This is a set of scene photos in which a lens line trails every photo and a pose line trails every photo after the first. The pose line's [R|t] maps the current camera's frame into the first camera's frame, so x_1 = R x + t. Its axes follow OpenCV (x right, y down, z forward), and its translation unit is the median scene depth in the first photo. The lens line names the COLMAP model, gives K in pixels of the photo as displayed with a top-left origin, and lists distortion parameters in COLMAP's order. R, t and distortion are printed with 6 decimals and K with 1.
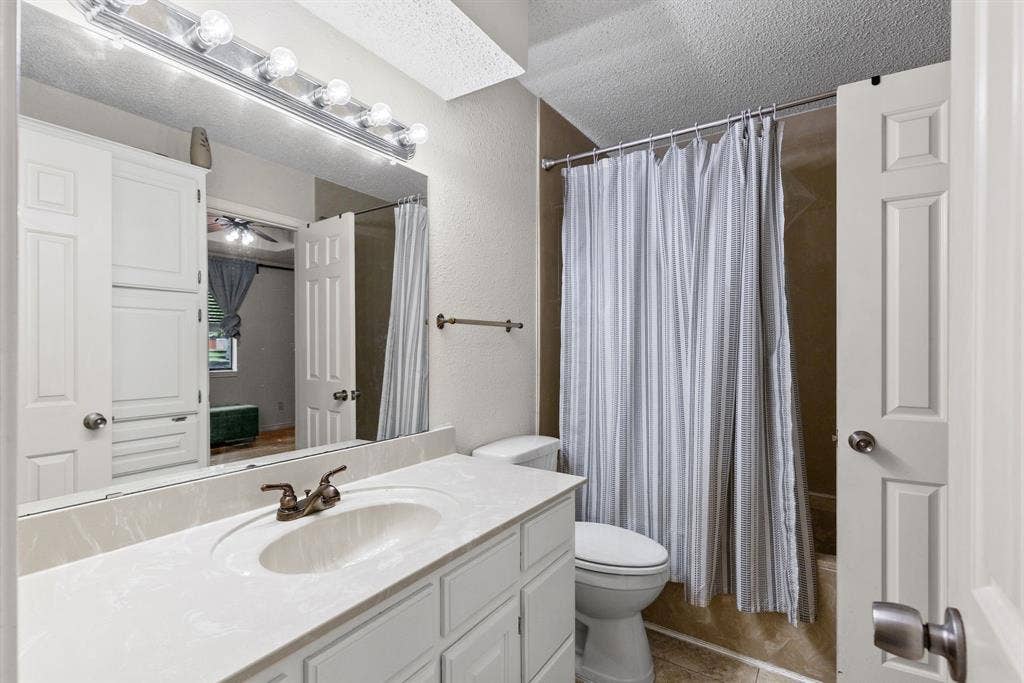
lens RADIAL K [[468.3, 0, 514.1], [0, 468.3, 344.4], [0, 0, 1]] dist [0.001999, -0.000379]
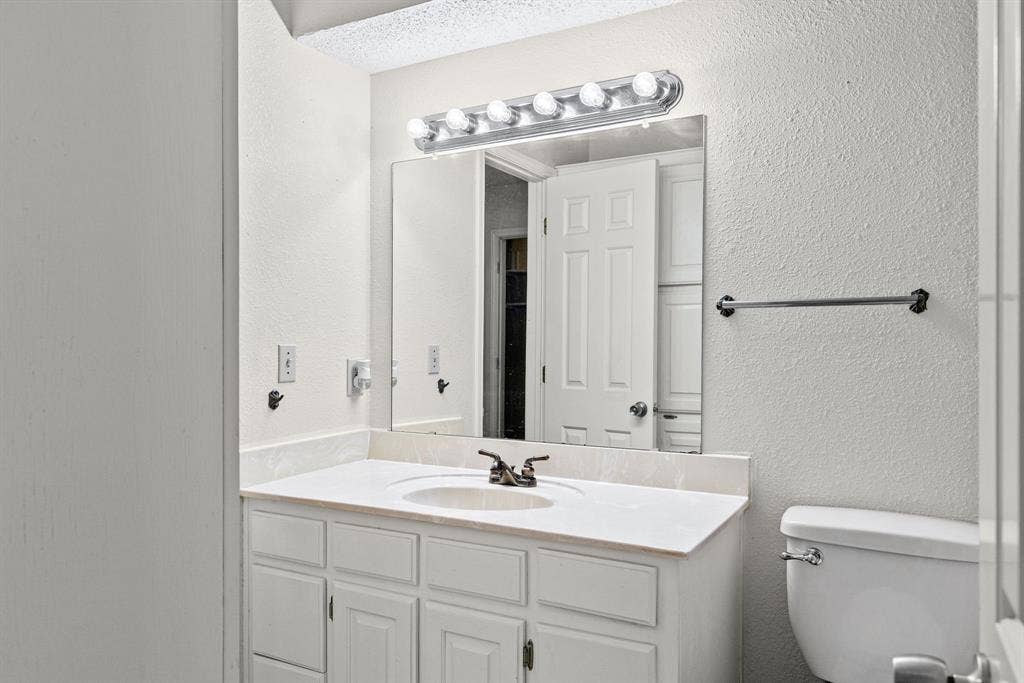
lens RADIAL K [[691.8, 0, 503.5], [0, 691.8, 361.2], [0, 0, 1]] dist [-0.002936, -0.000492]
pose [[0.101545, 0.022887, -0.994568, 0.970374], [0.006377, 0.999700, 0.023656, 0.008280], [0.994811, -0.008744, 0.101368, 0.624352]]
